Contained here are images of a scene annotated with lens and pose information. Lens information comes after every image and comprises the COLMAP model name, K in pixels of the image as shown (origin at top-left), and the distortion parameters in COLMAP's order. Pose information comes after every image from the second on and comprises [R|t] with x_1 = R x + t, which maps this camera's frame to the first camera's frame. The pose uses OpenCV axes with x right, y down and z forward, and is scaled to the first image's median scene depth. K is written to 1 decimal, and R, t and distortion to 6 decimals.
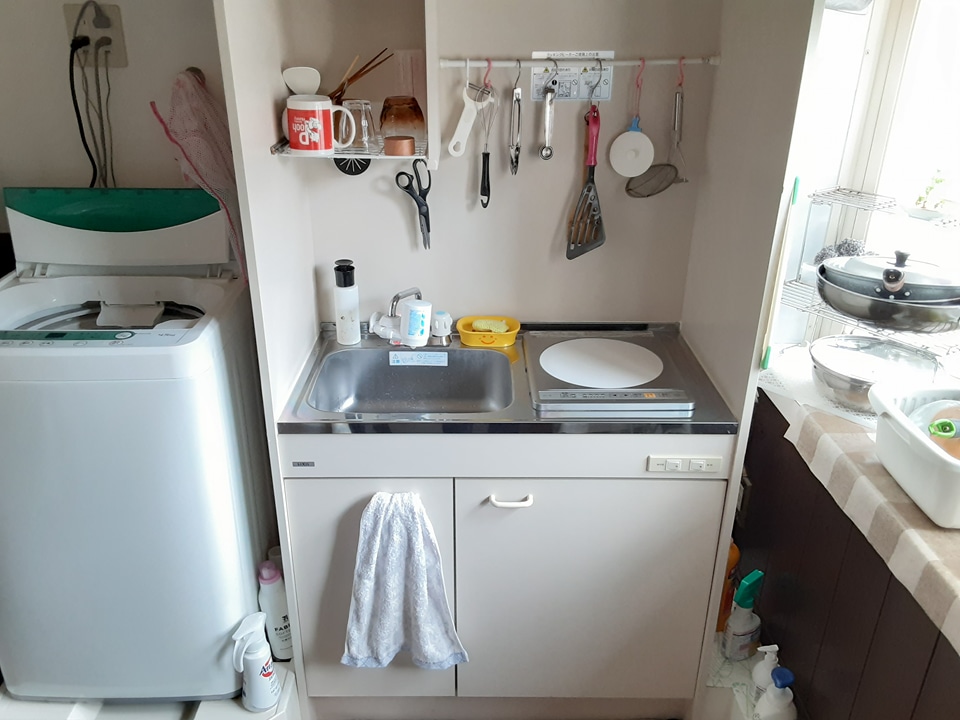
lens RADIAL K [[779.3, 0, 473.7], [0, 779.3, 367.5], [0, 0, 1]] dist [0.121184, -0.175378]
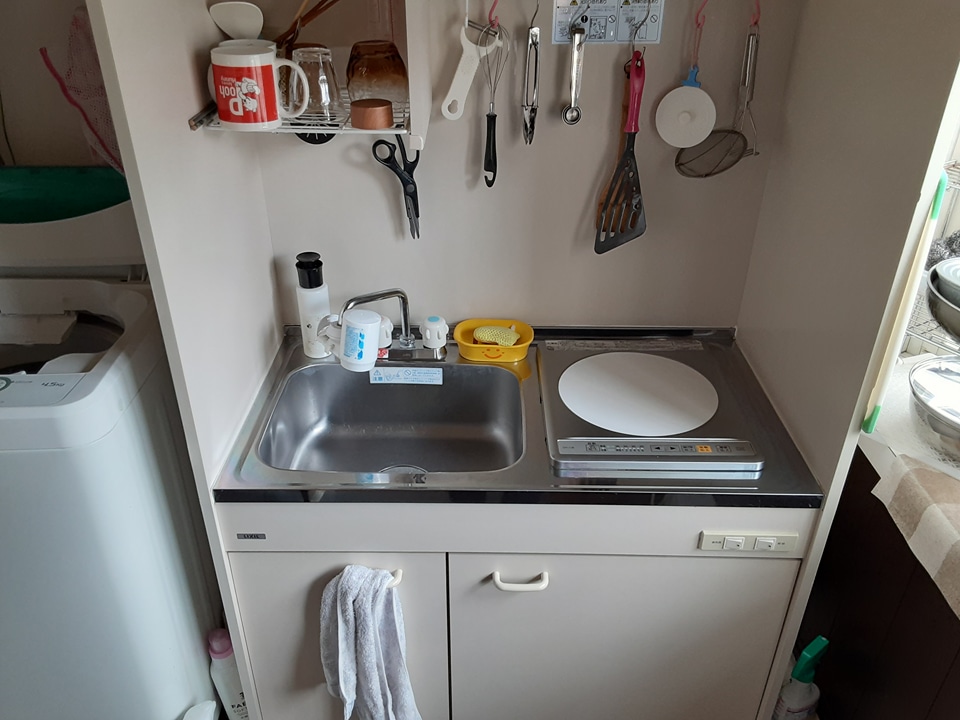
lens RADIAL K [[771.4, 0, 477.7], [0, 771.4, 358.6], [0, 0, 1]] dist [0.119206, -0.180521]
pose [[0.999956, 0.004932, -0.007958, 0.009781], [-0.004085, 0.994655, 0.103175, -0.120745], [0.008424, -0.103138, 0.994631, 0.238050]]
